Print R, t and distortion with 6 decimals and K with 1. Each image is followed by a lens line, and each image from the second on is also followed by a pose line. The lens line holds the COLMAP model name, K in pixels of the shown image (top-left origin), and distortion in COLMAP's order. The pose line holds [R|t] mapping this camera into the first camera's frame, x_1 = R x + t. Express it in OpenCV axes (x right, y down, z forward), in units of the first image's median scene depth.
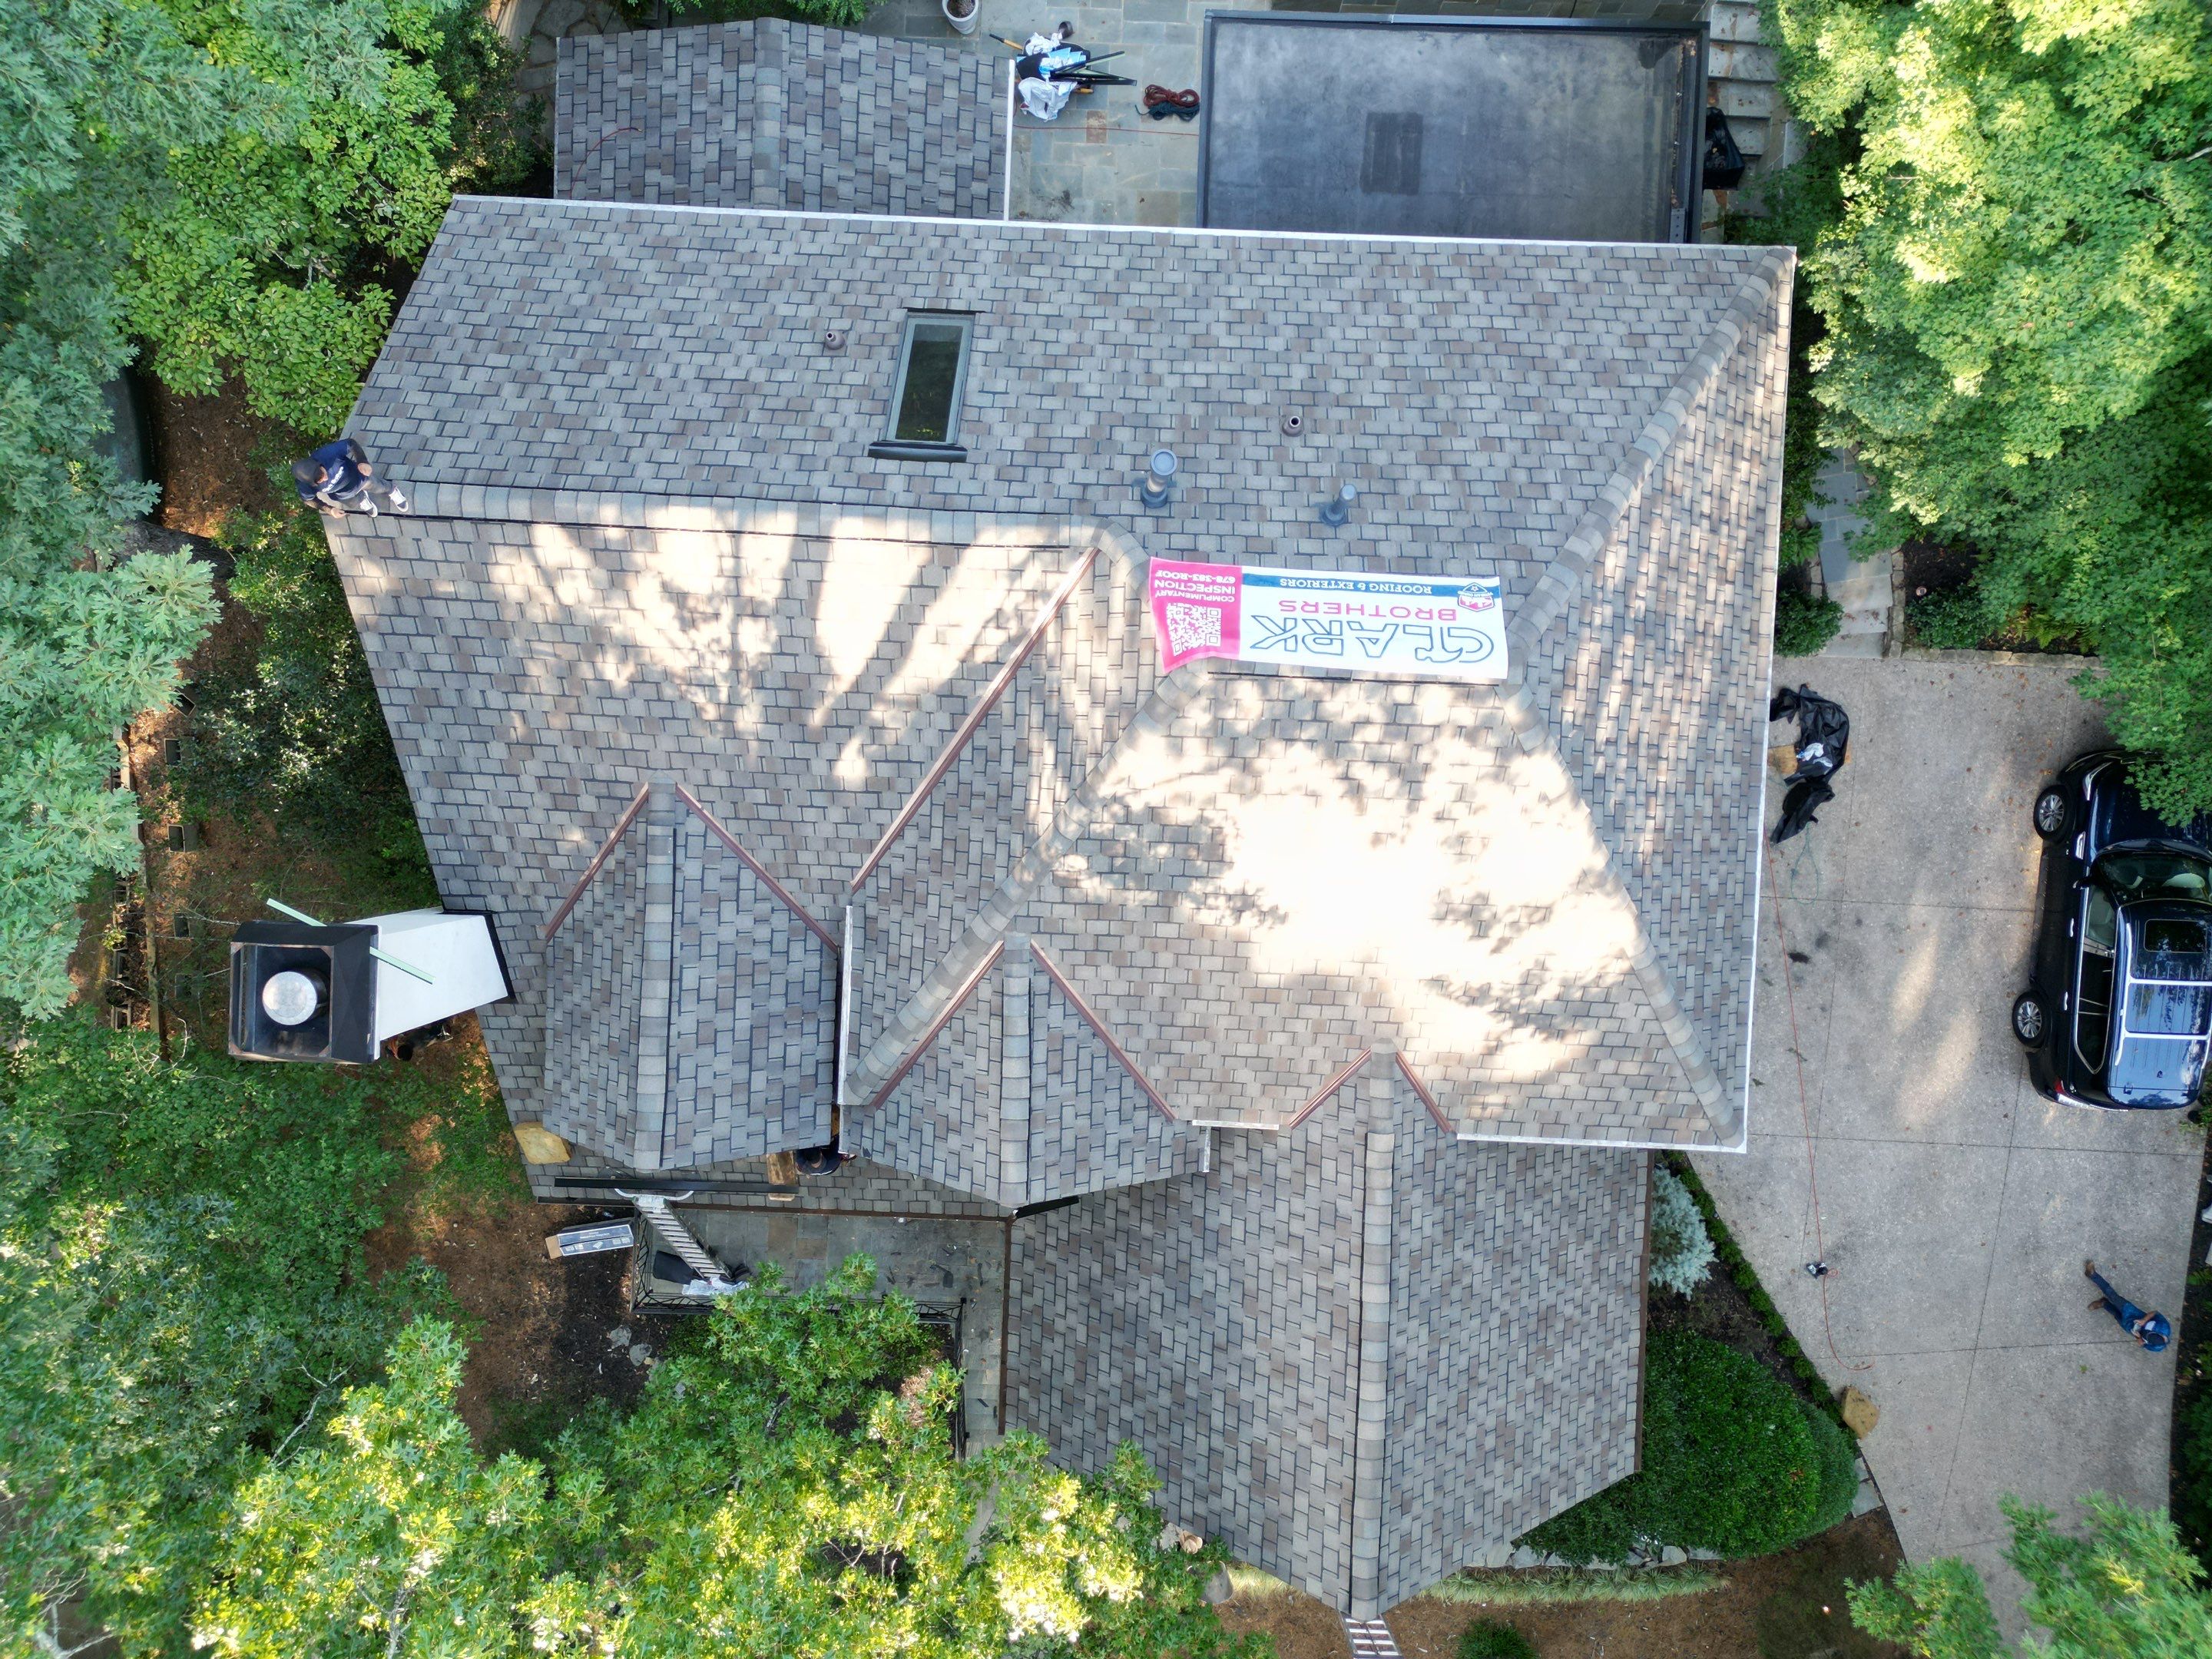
lens RADIAL K [[1518.3, 0, 1106.0], [0, 1518.3, 829.5], [0, 0, 1]] dist [0.103595, -0.104621]
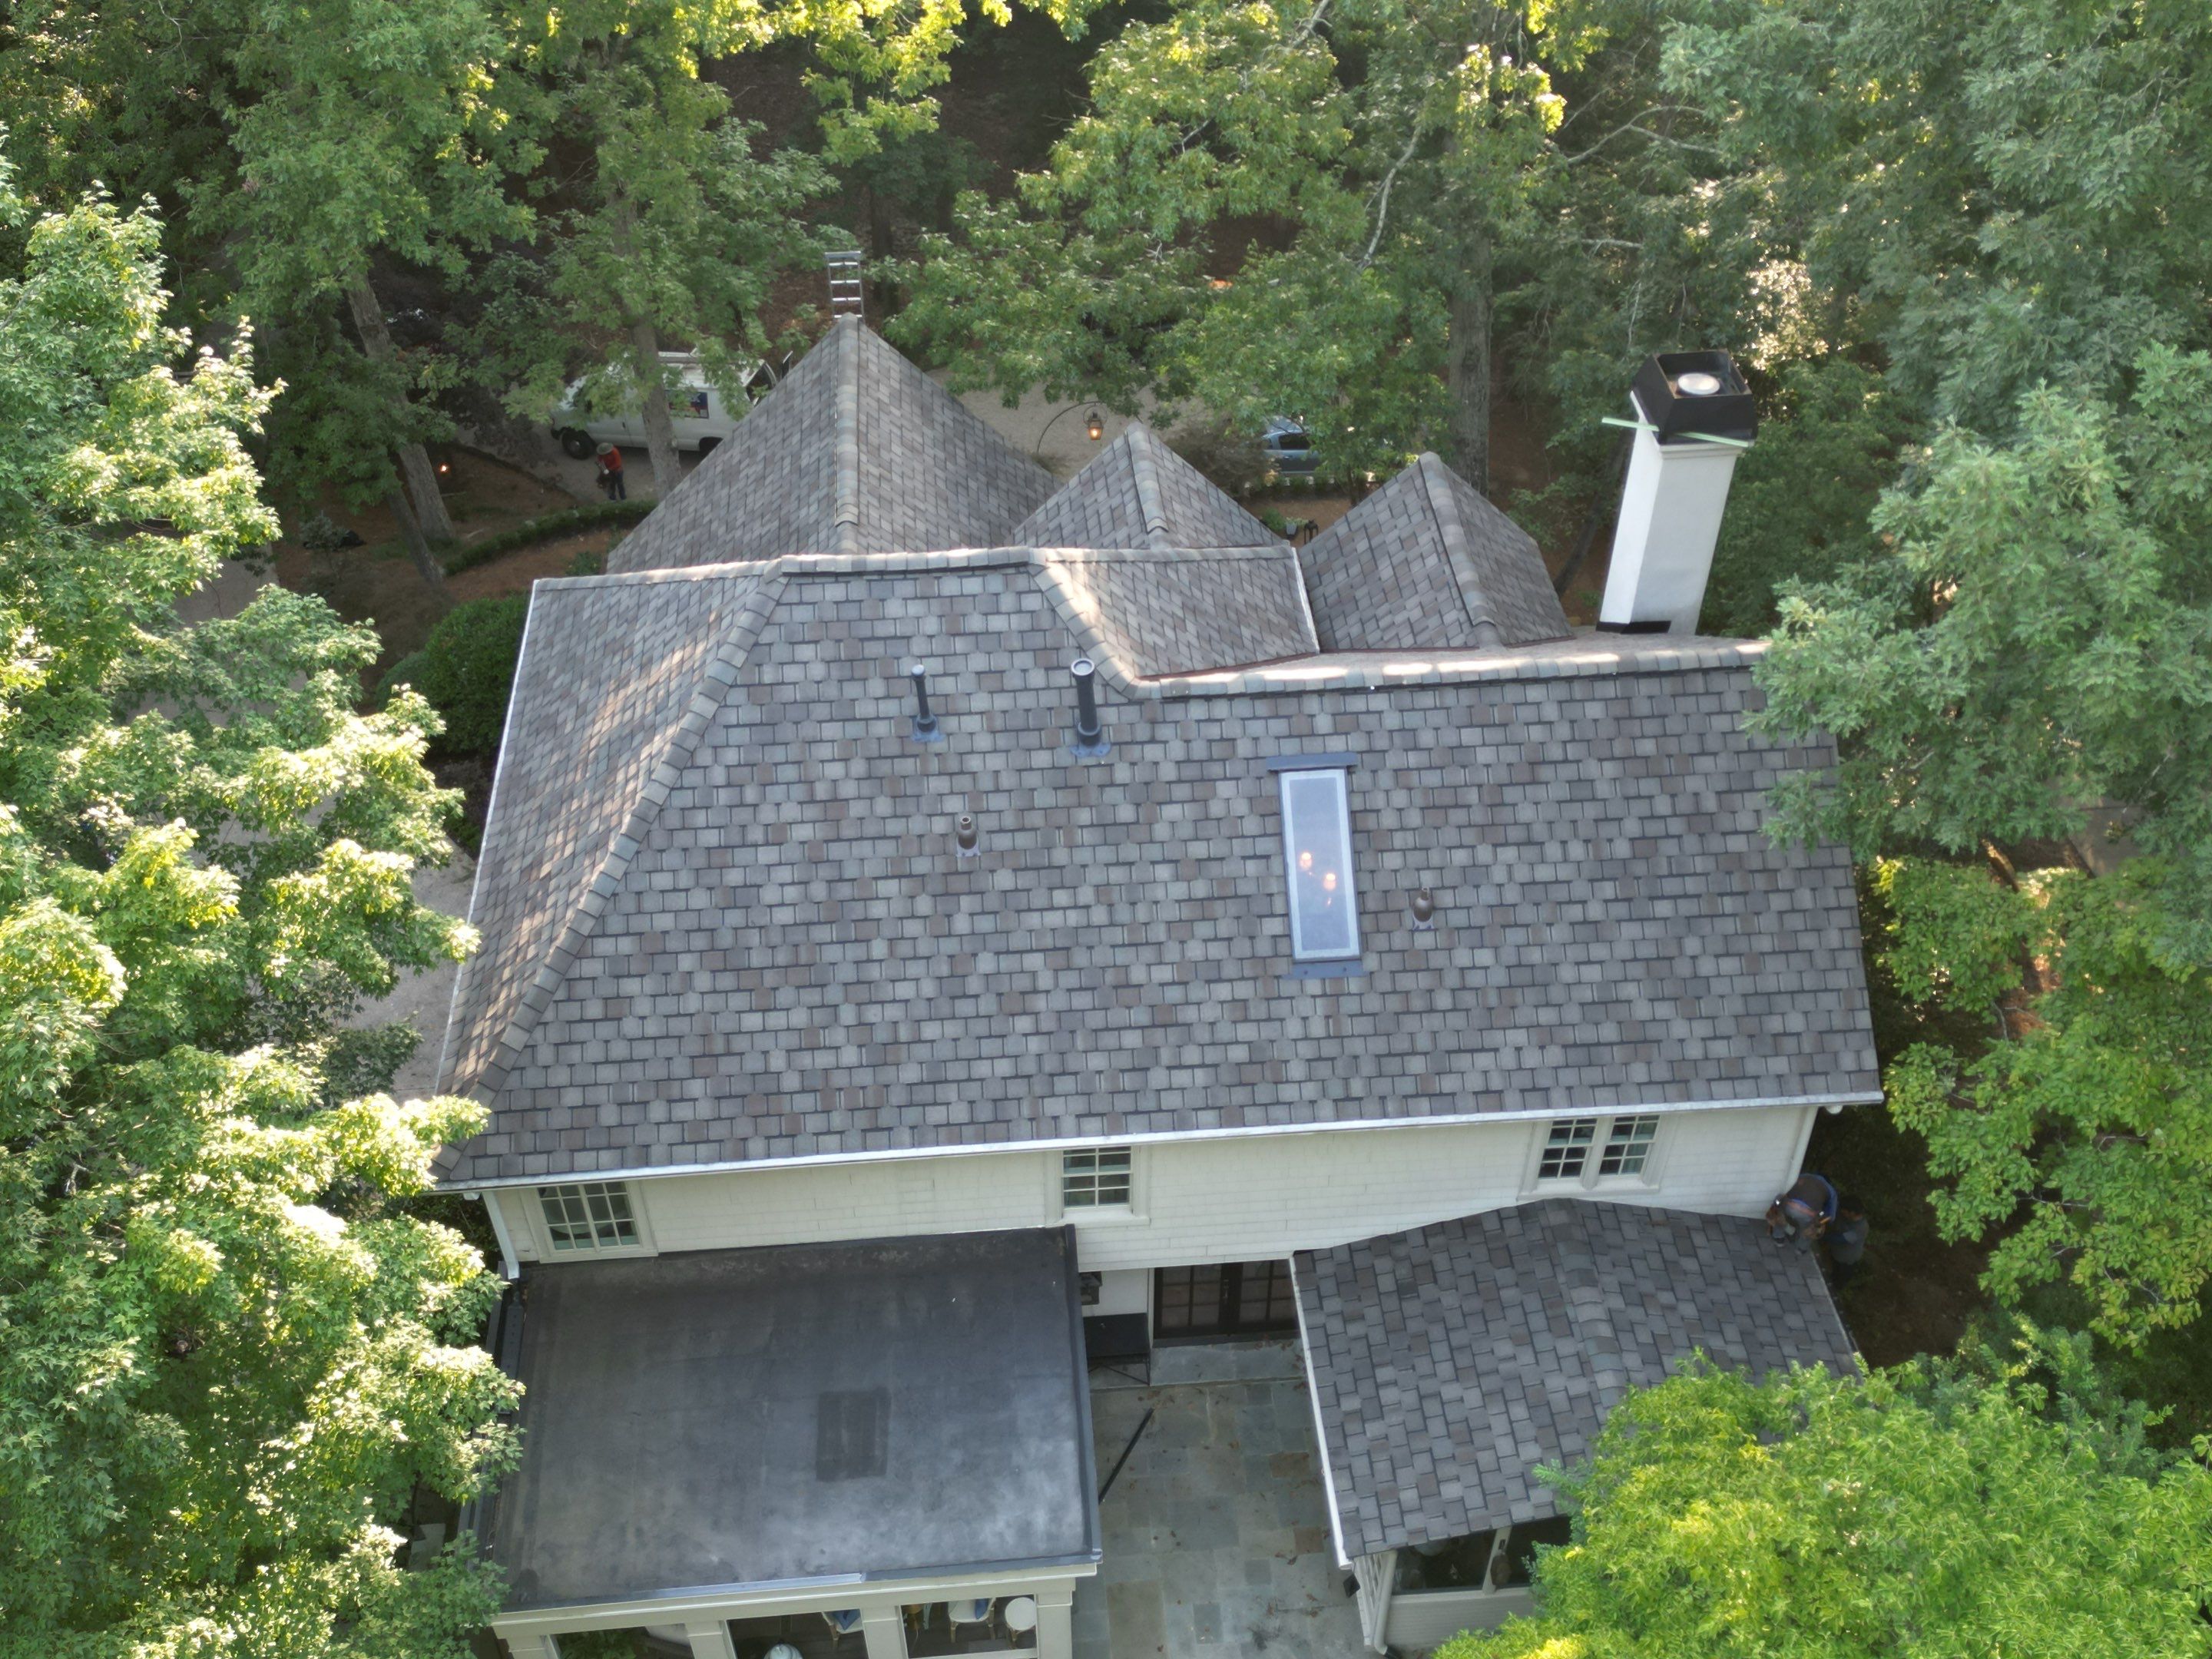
lens RADIAL K [[2120.0, 0, 1106.0], [0, 2120.0, 829.5], [0, 0, 1]] dist [0.181869, -0.391080]
pose [[-0.992802, 0.094146, -0.074027, 0.121299], [-0.118833, -0.697443, 0.706719, -1.175306], [0.014905, 0.710429, 0.703611, -0.020576]]
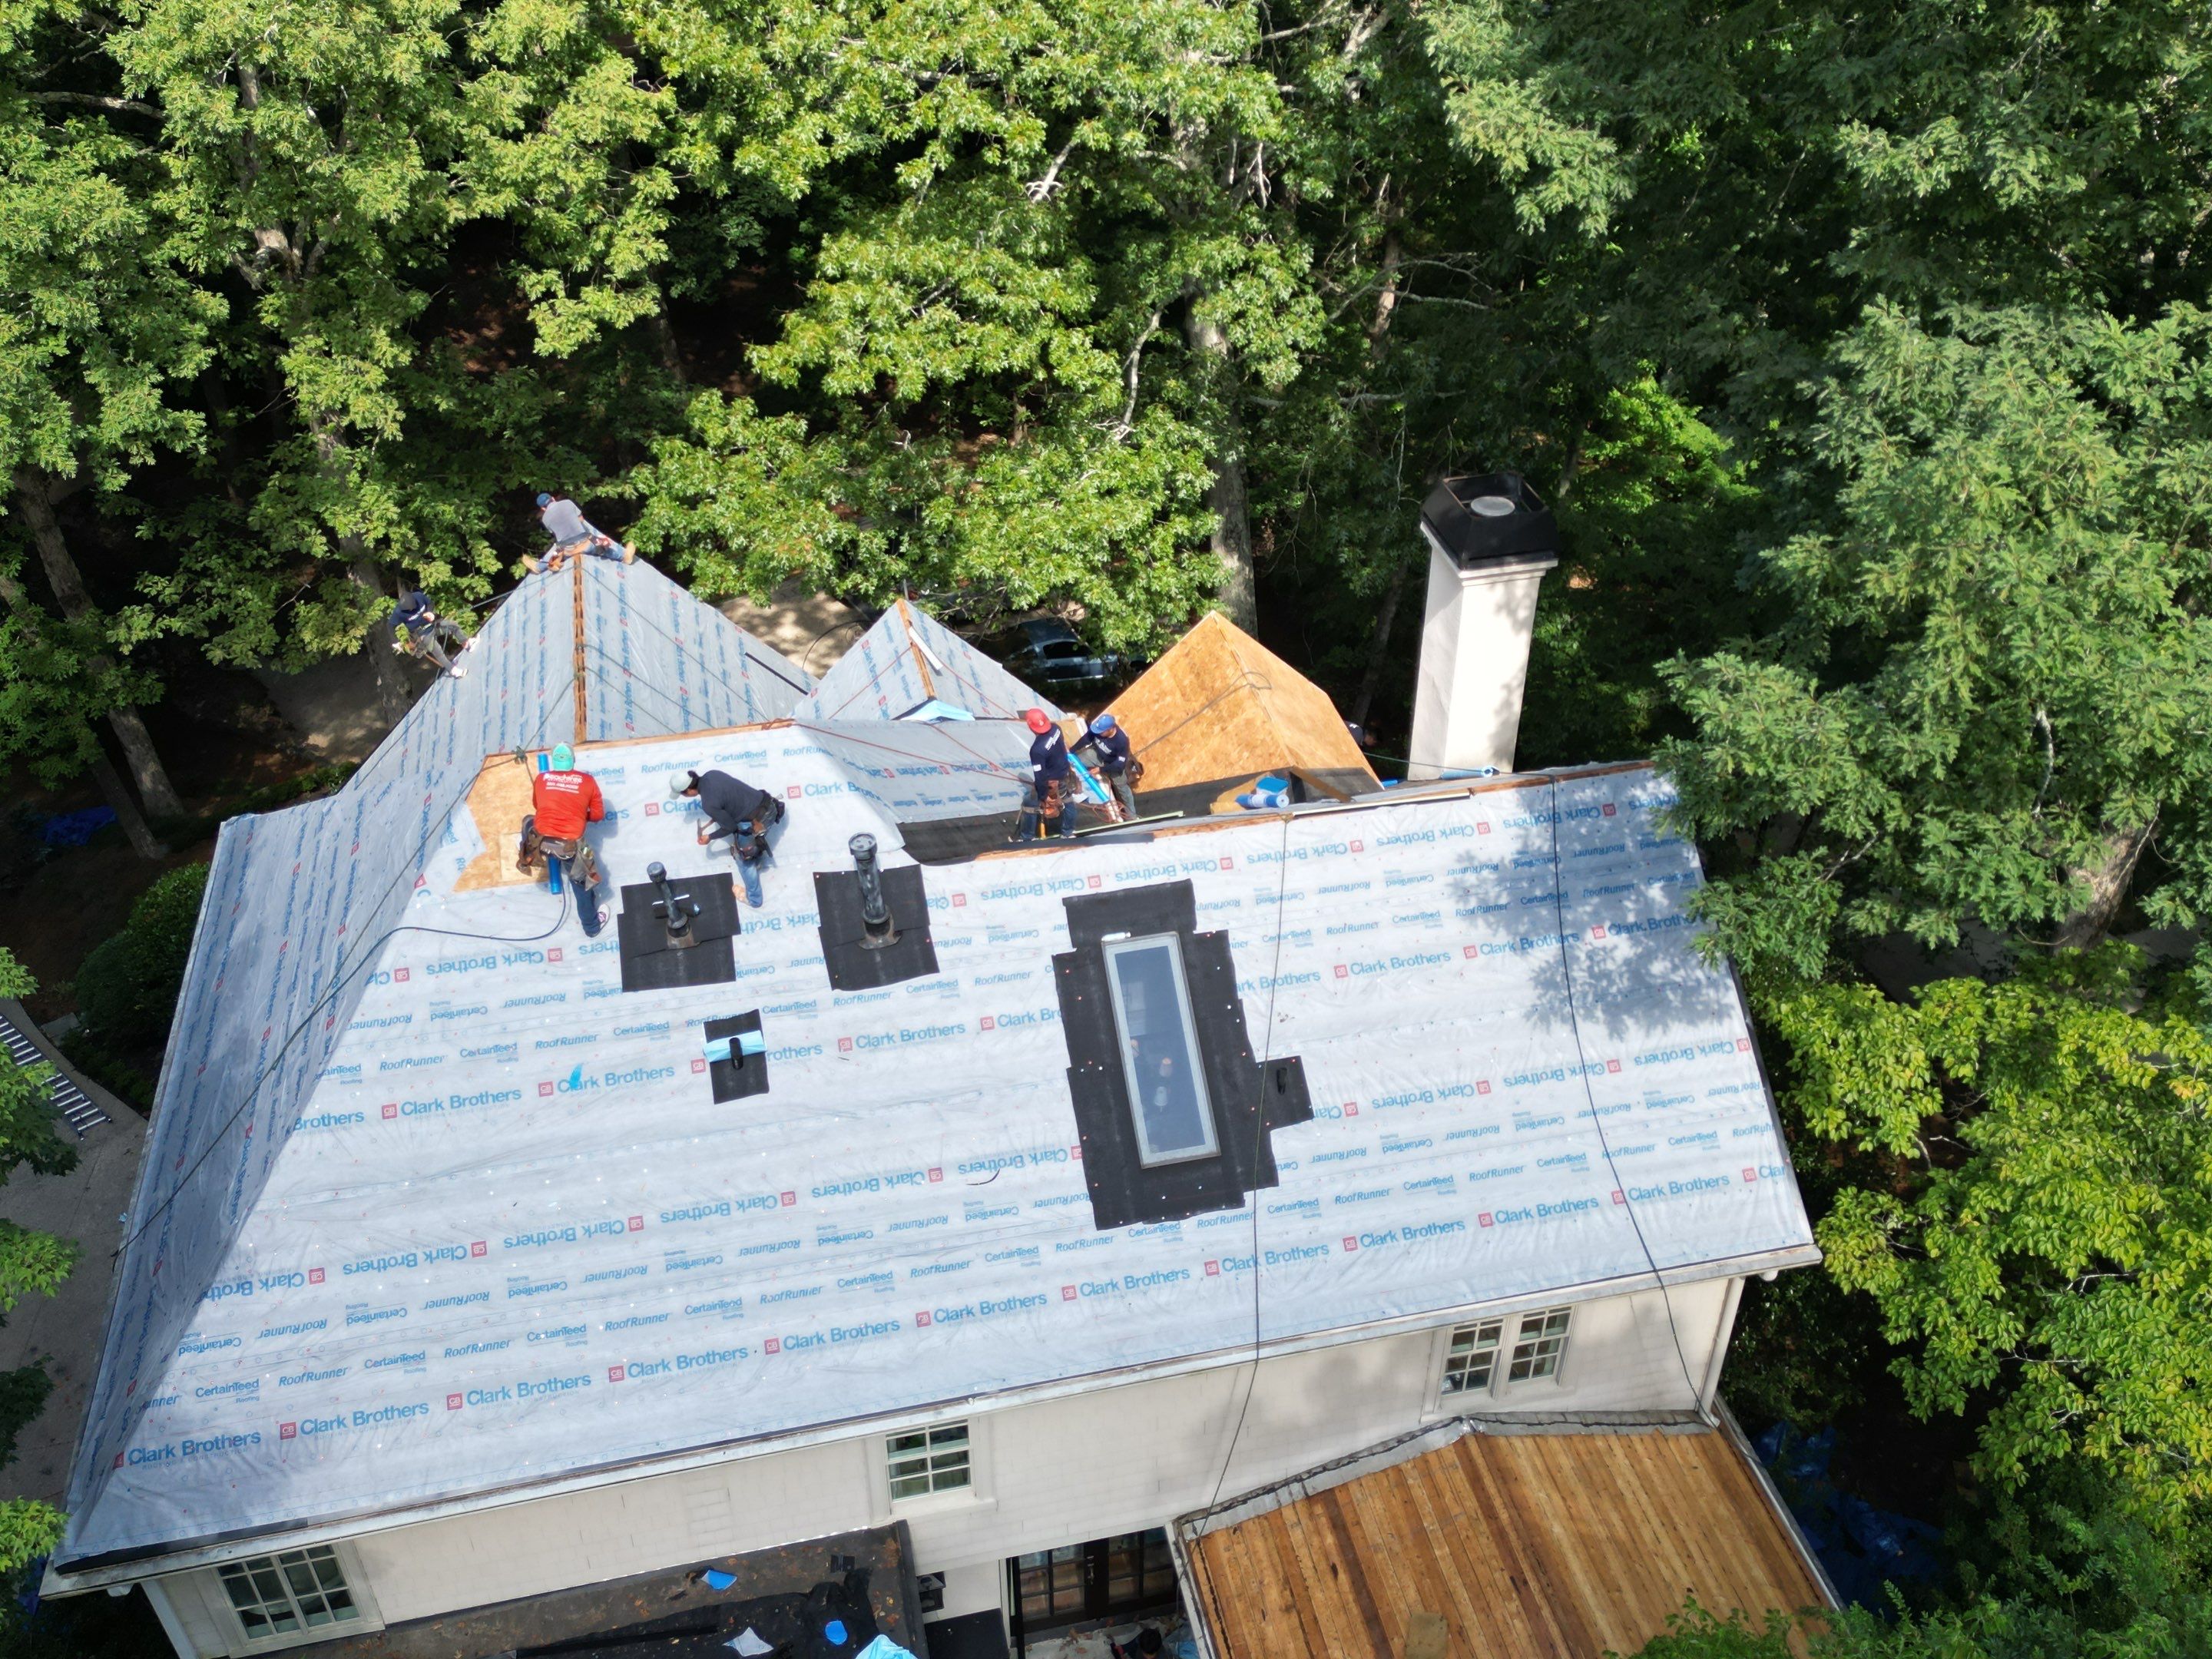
lens RADIAL K [[1952.5, 0, 1106.0], [0, 1952.5, 829.5], [0, 0, 1]] dist [0.045572, -0.005791]
pose [[-0.965973, 0.167992, -0.196662, 0.104594], [-0.258384, -0.592628, 0.762909, -0.981795], [0.011615, 0.787763, 0.615869, 0.200153]]
